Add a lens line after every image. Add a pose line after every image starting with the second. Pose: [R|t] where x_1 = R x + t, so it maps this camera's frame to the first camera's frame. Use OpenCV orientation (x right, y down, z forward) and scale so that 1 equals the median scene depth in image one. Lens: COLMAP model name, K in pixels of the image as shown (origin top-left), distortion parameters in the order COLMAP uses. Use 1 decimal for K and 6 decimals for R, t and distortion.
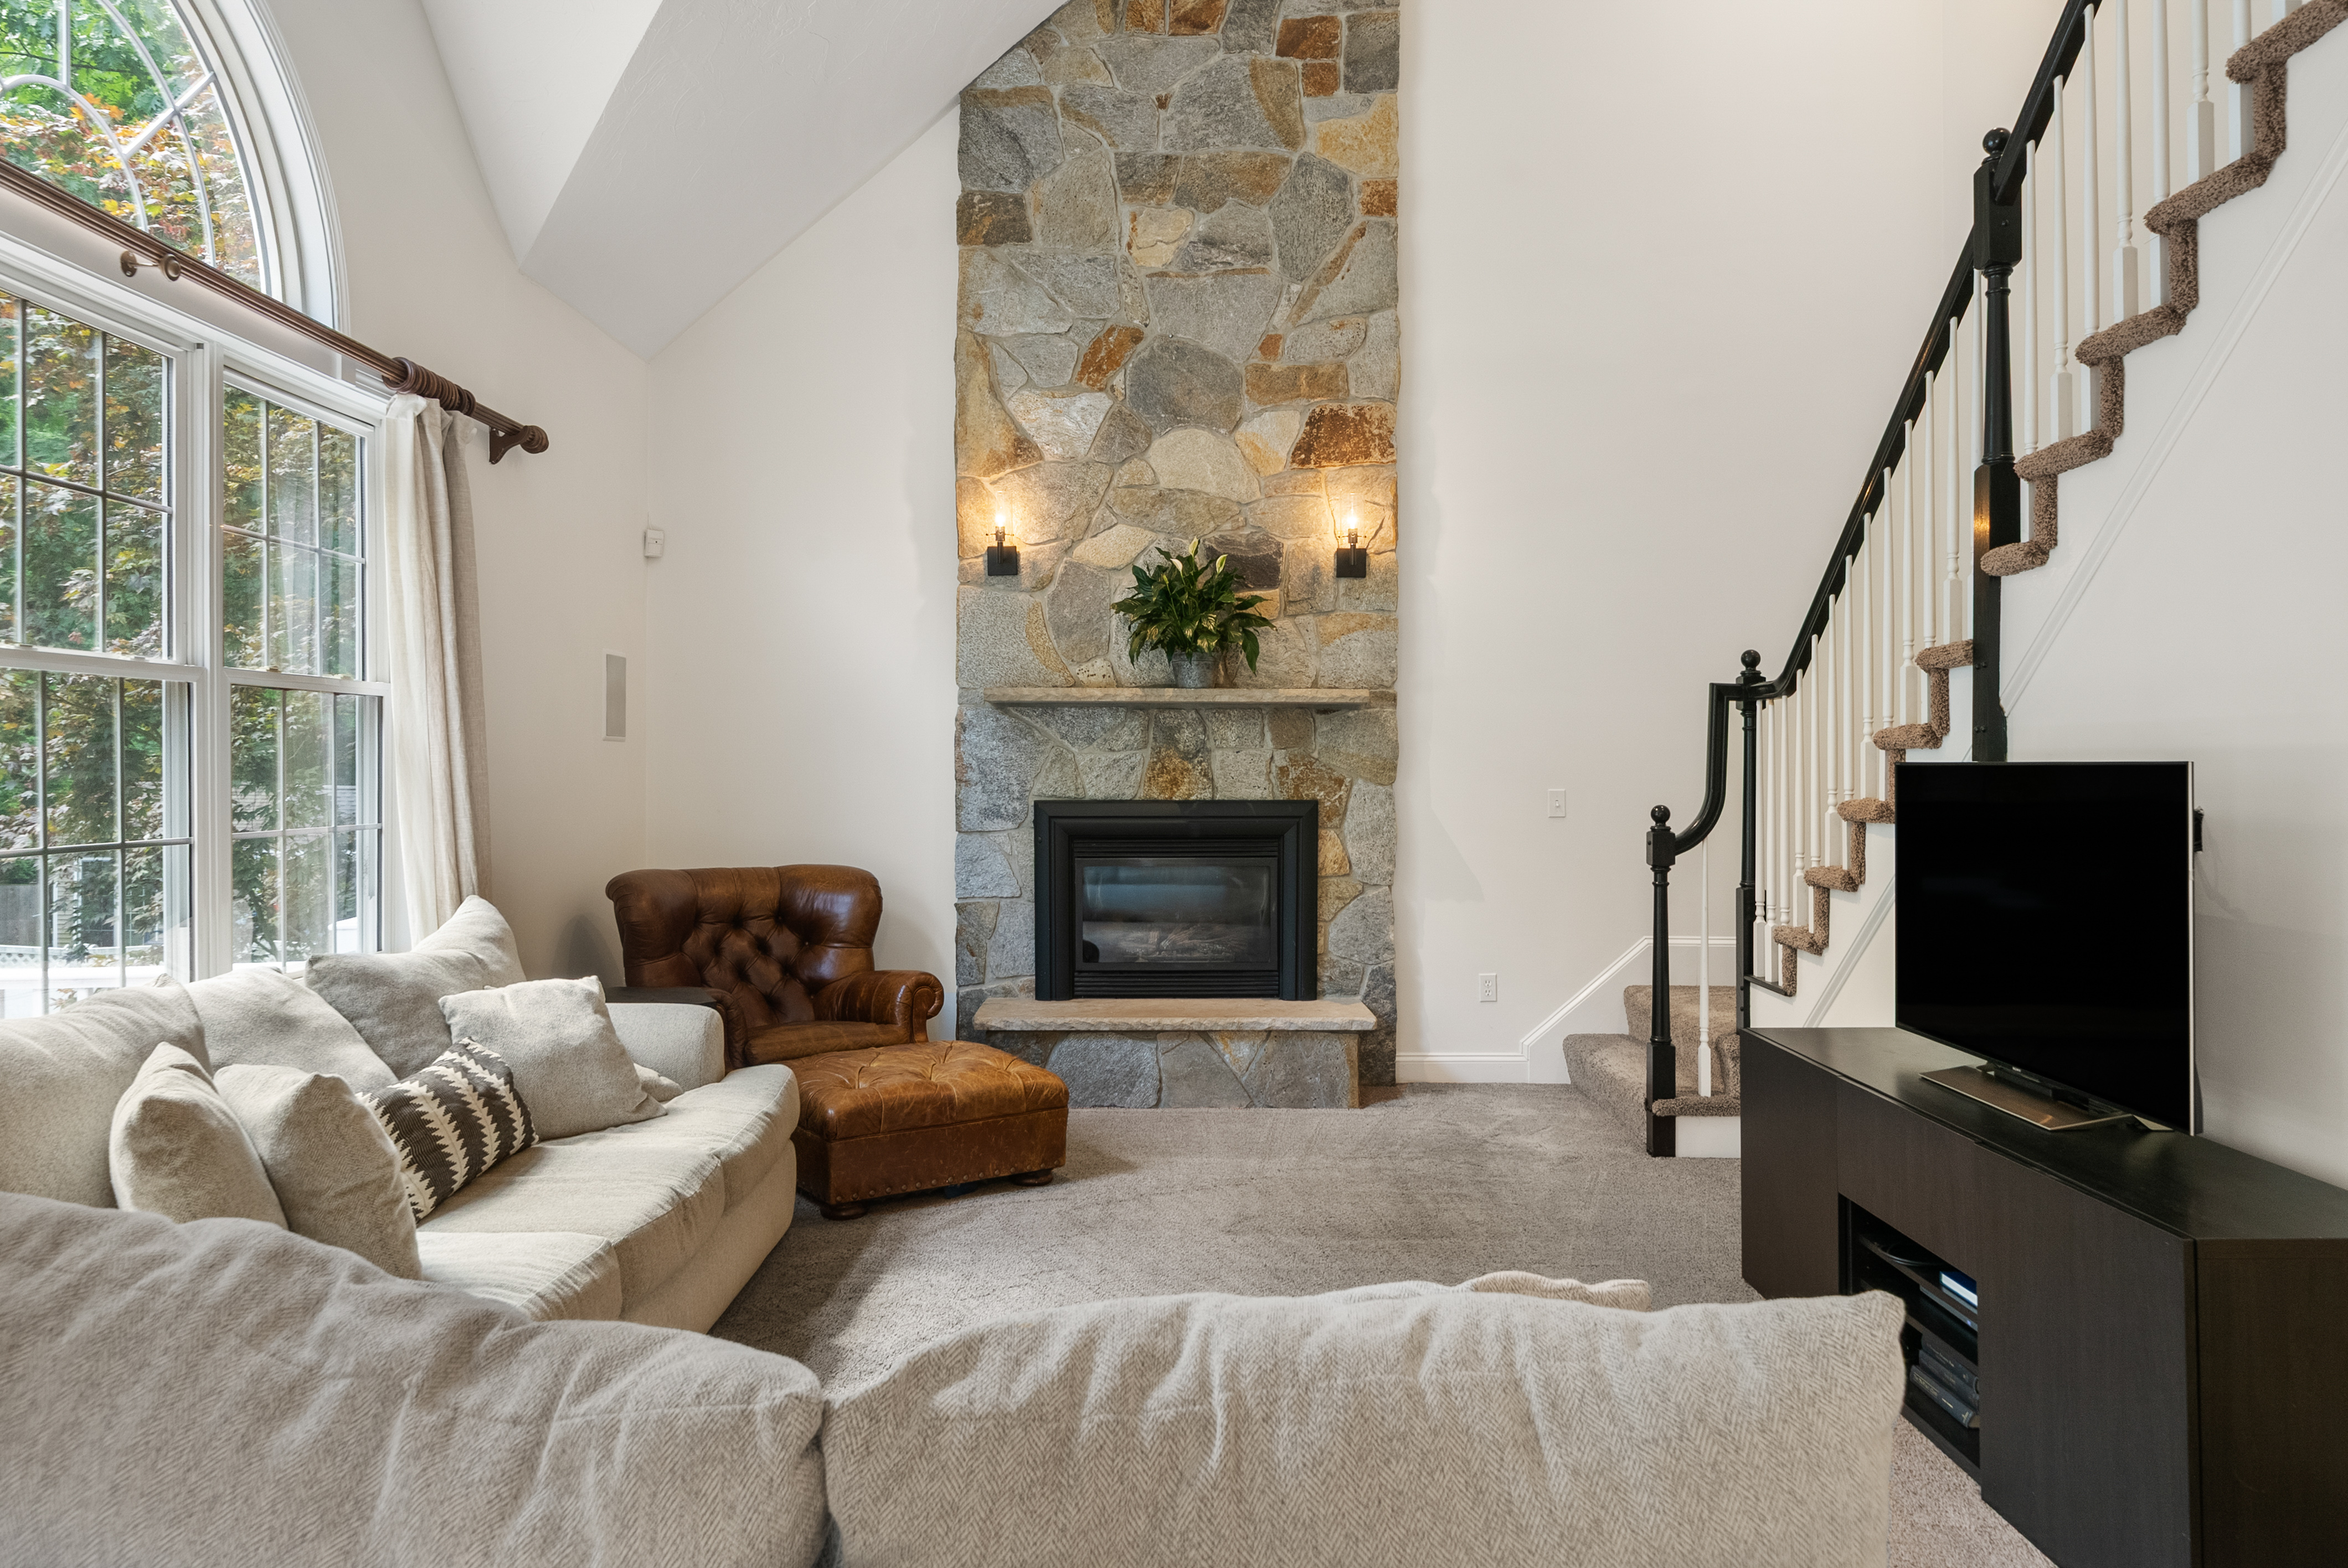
lens RADIAL K [[1557.4, 0, 1145.3], [0, 1557.4, 746.1], [0, 0, 1]] dist [0.001303, 0.001336]
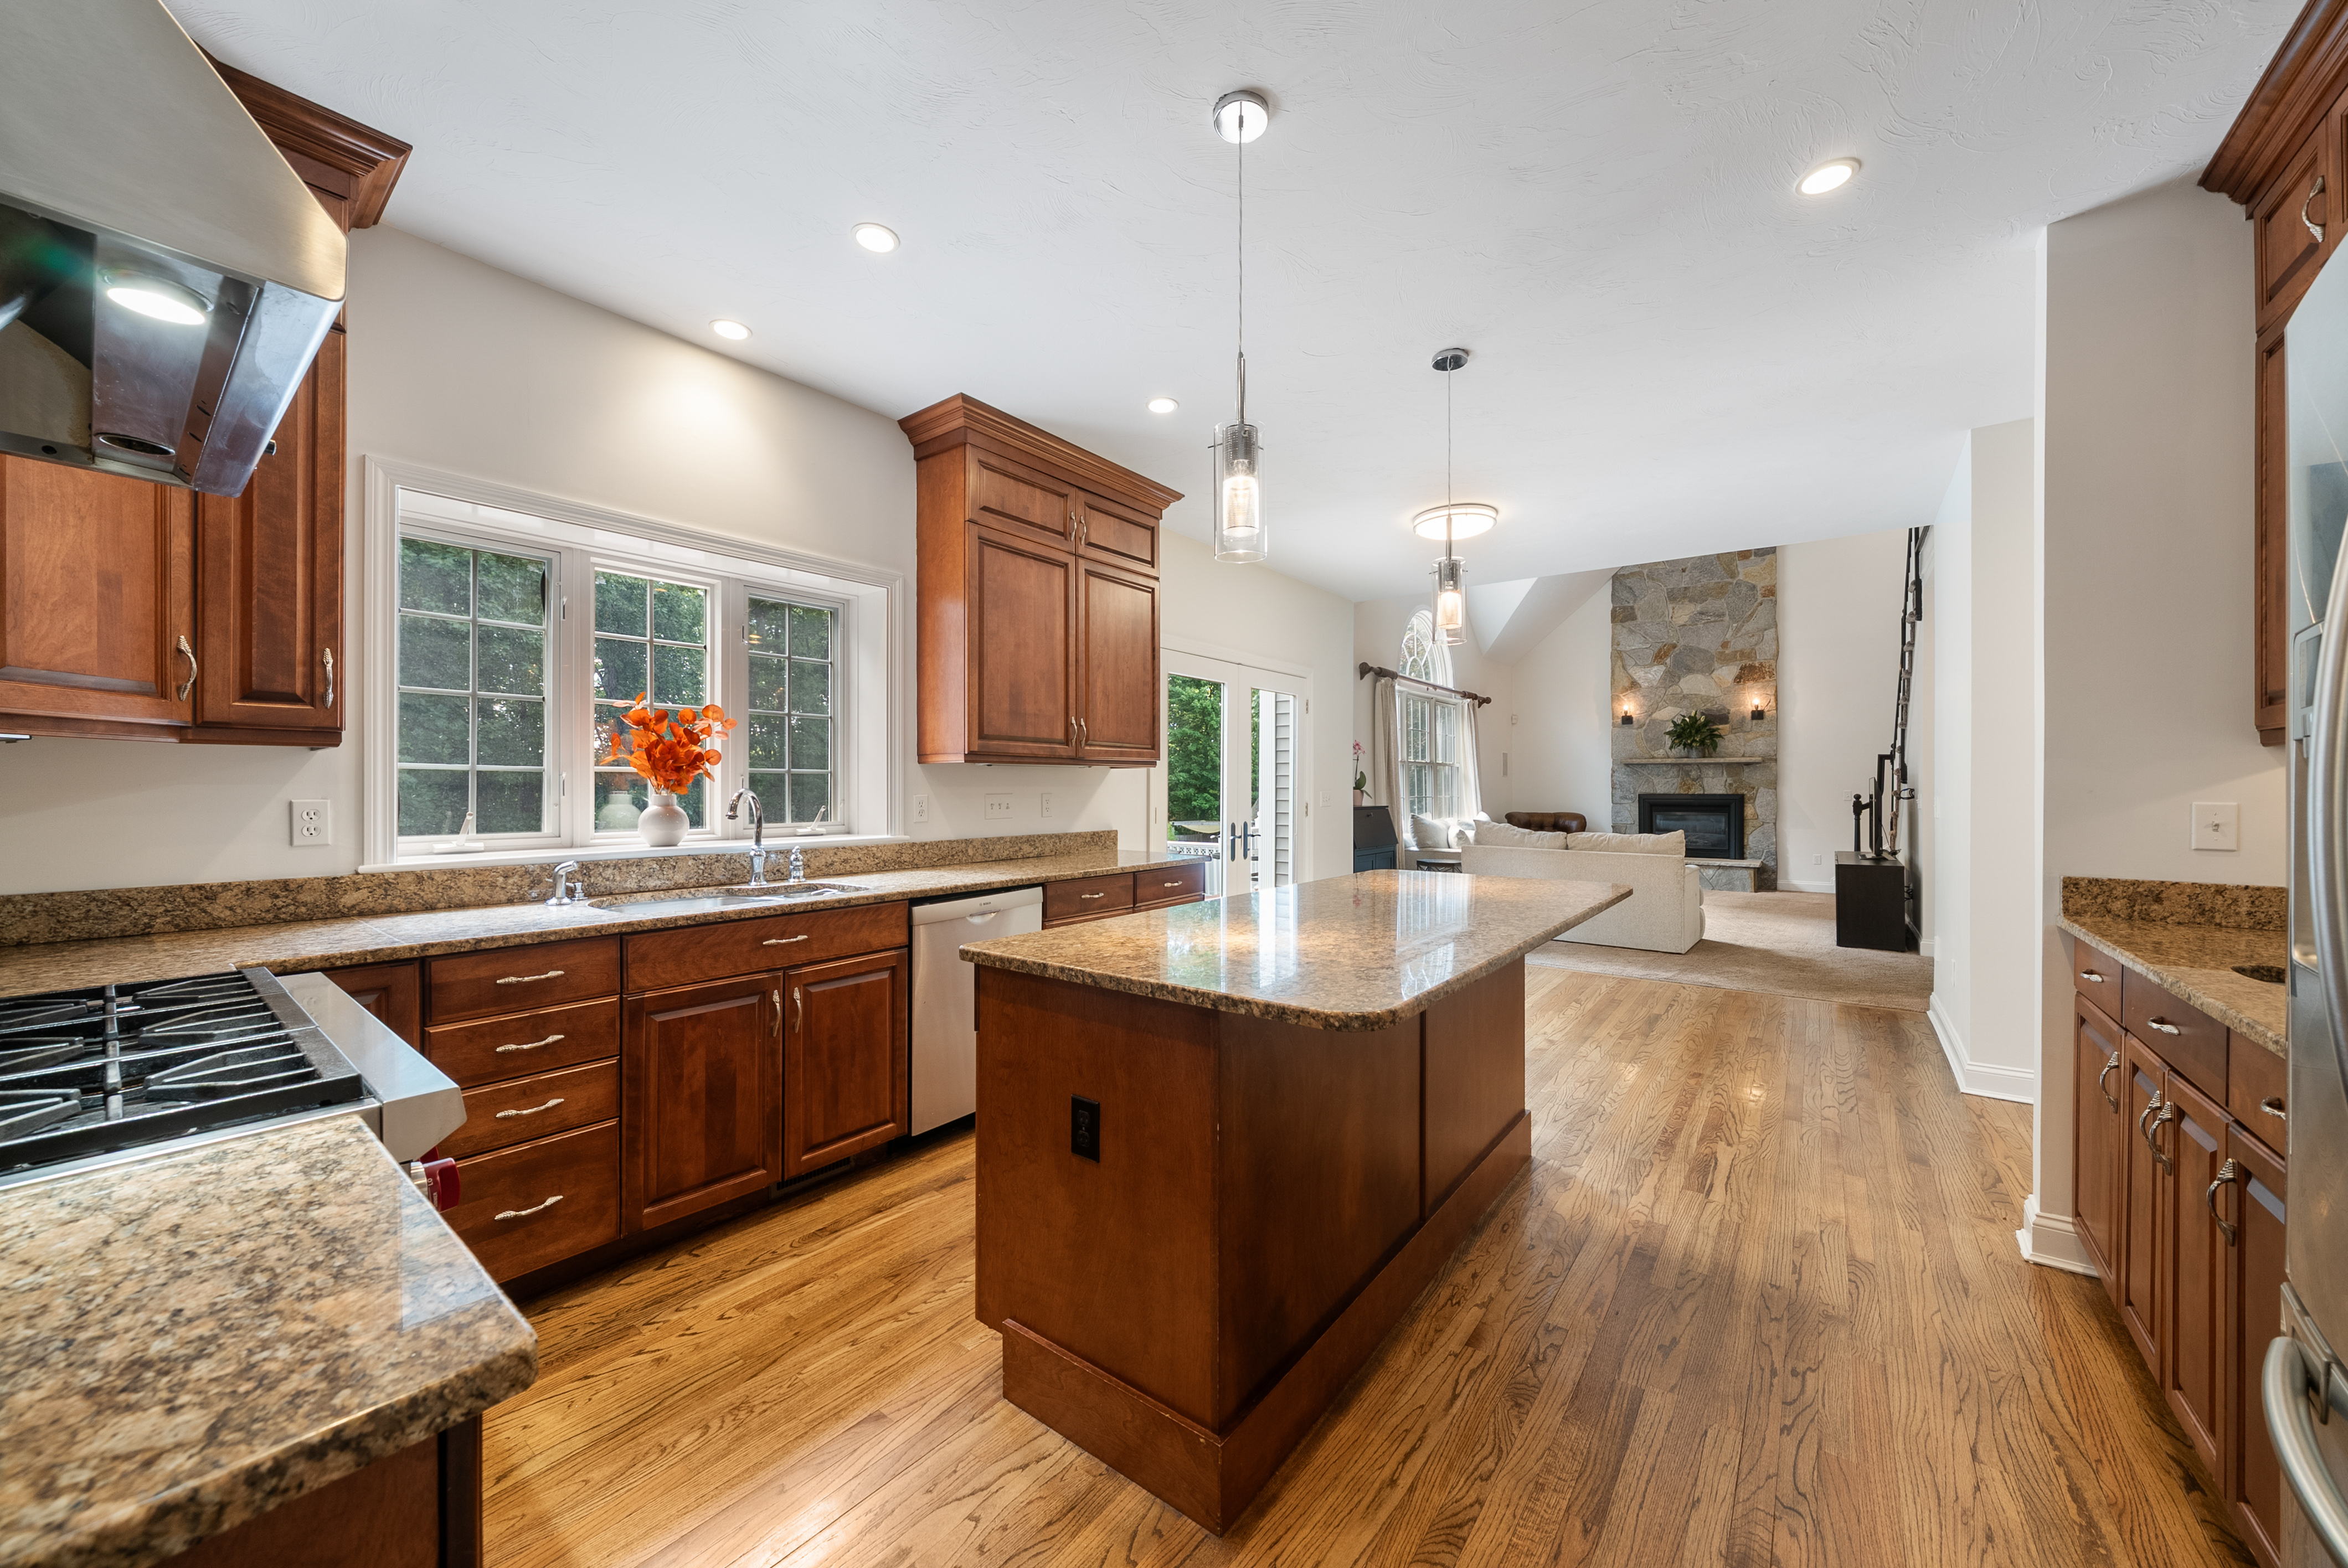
lens RADIAL K [[856.1, 0, 1177.0], [0, 856.1, 787.5], [0, 0, 1]] dist [-0.000413, -0.000055]
pose [[0.807029, -0.002880, -0.590505, 0.203383], [0.007985, 0.999950, 0.006035, 0.003294], [0.590458, -0.009586, 0.807012, -0.988690]]
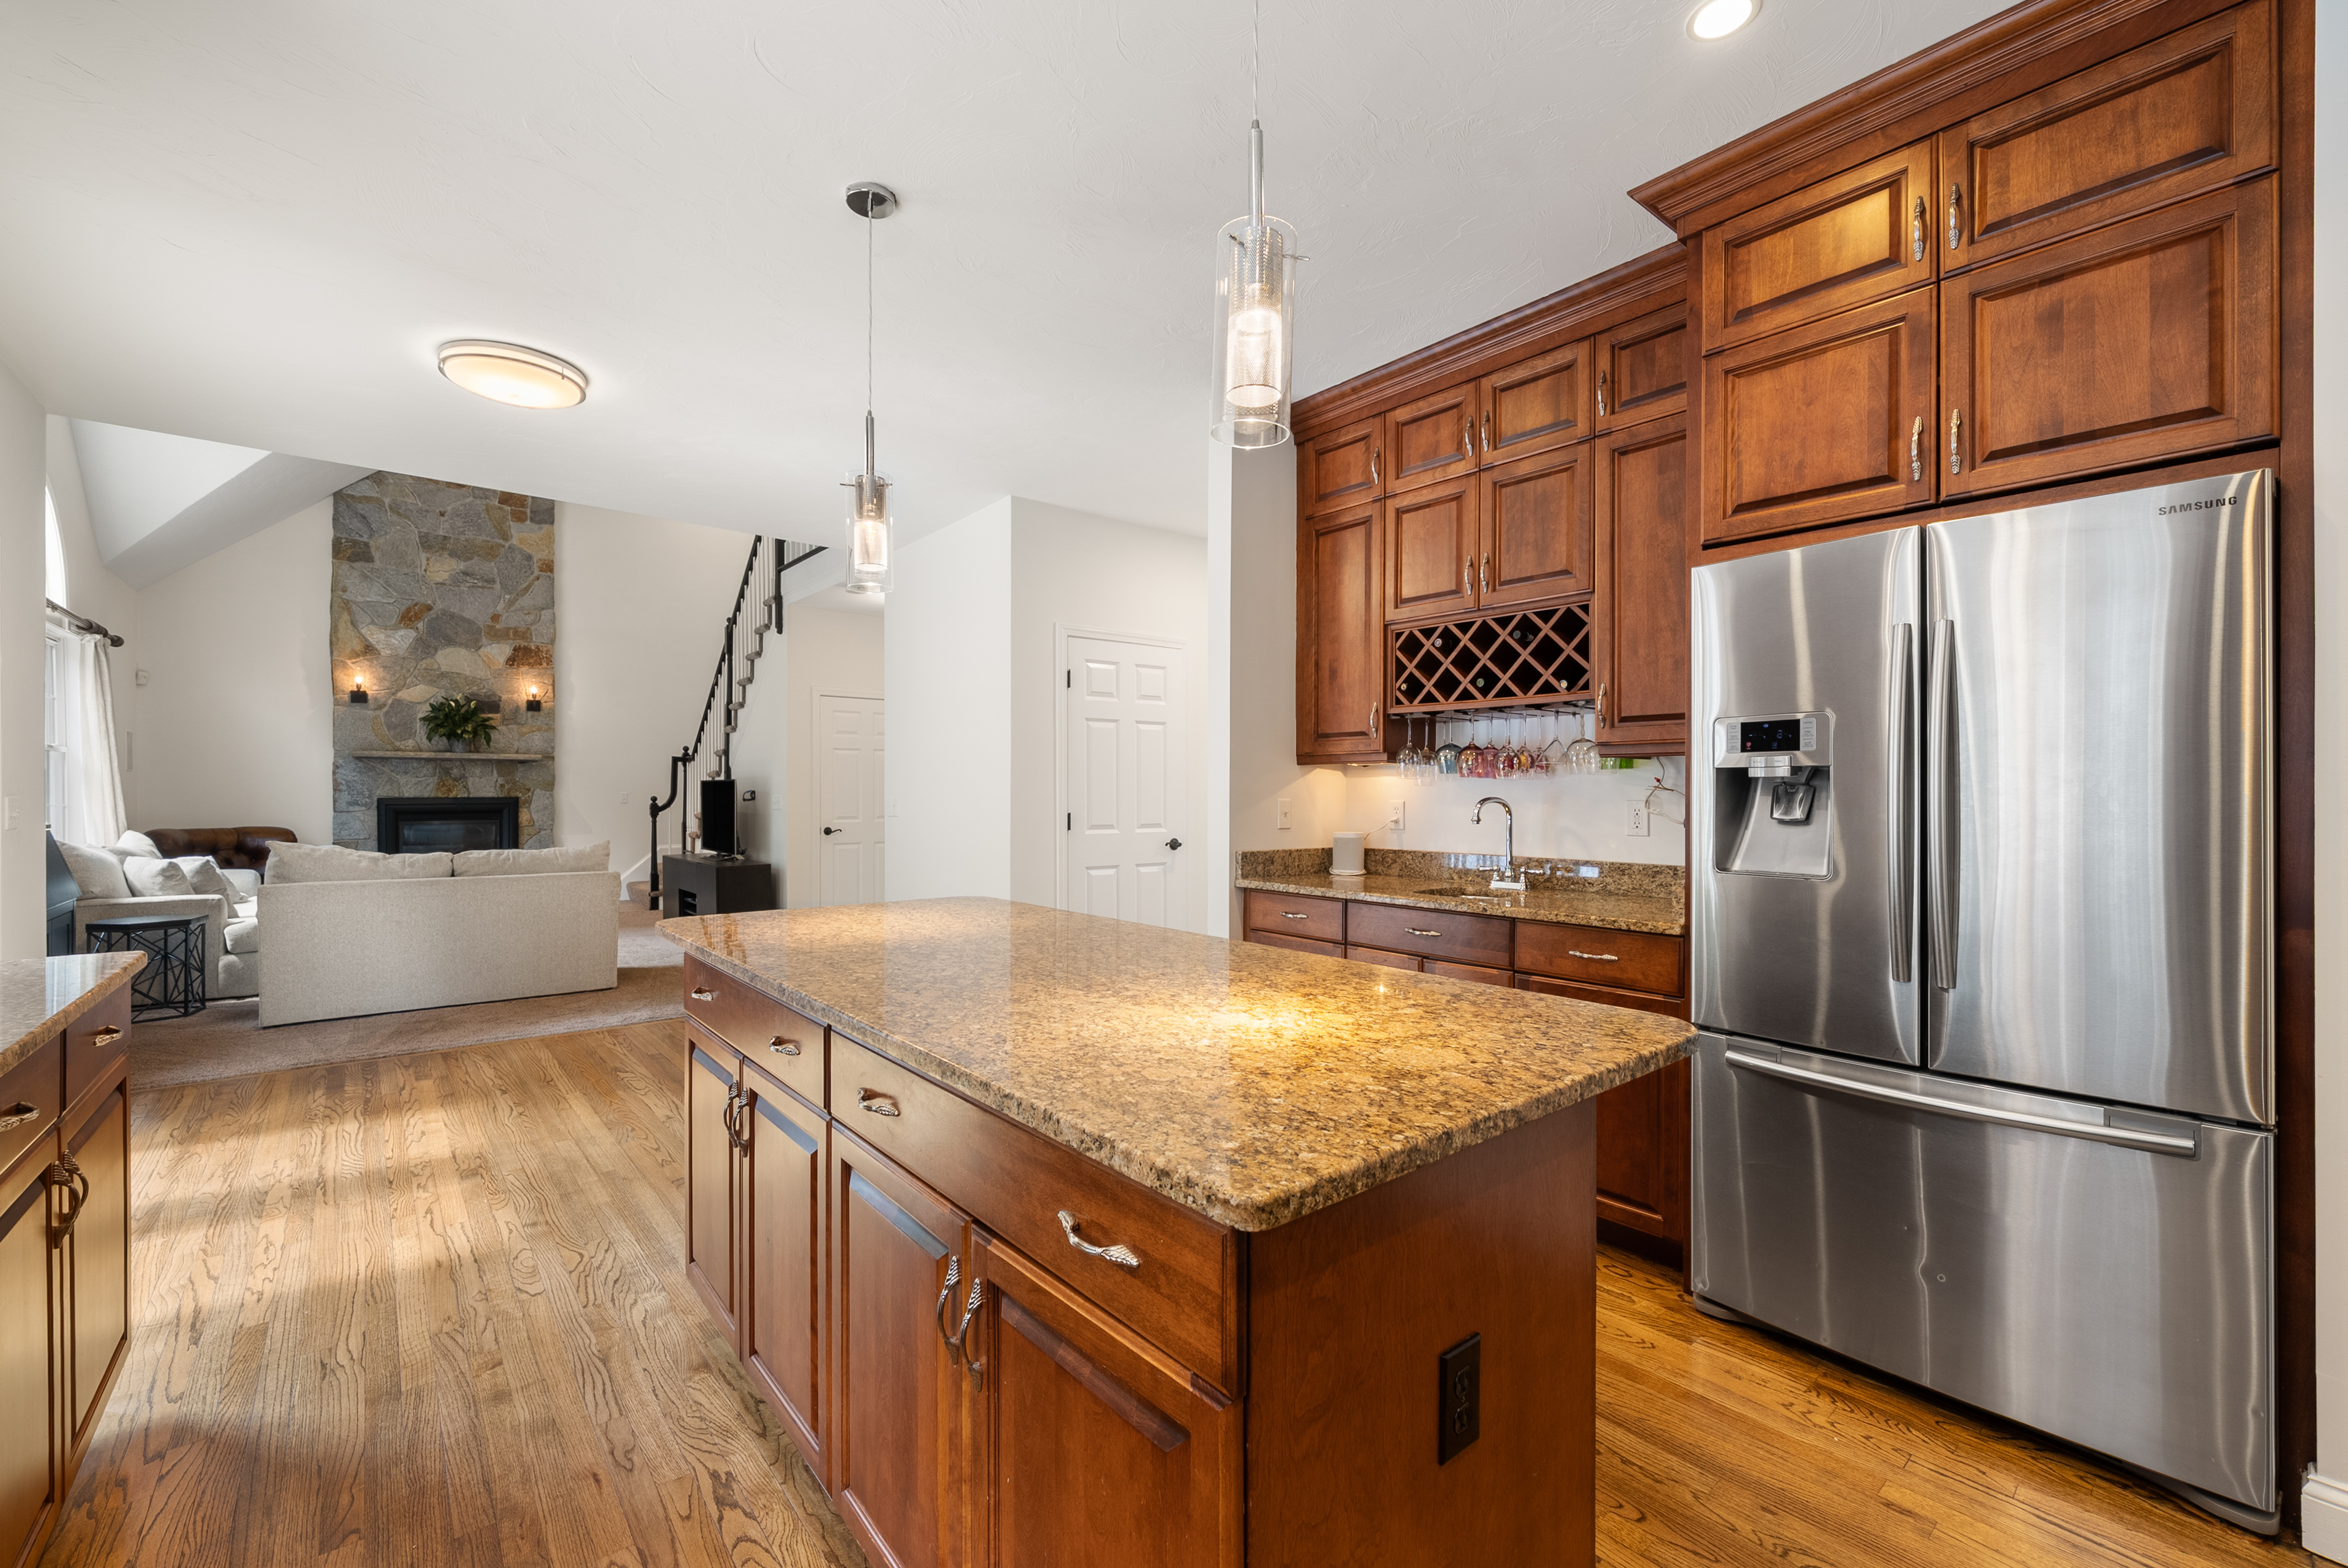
lens RADIAL K [[954.0, 0, 1158.2], [0, 954.0, 791.9], [0, 0, 1]] dist [-0.002097, 0.000572]
pose [[0.757029, -0.004217, 0.653367, -0.118332], [-0.004265, 0.999926, 0.011395, 0.003724], [-0.653367, -0.011413, 0.756955, -0.883777]]
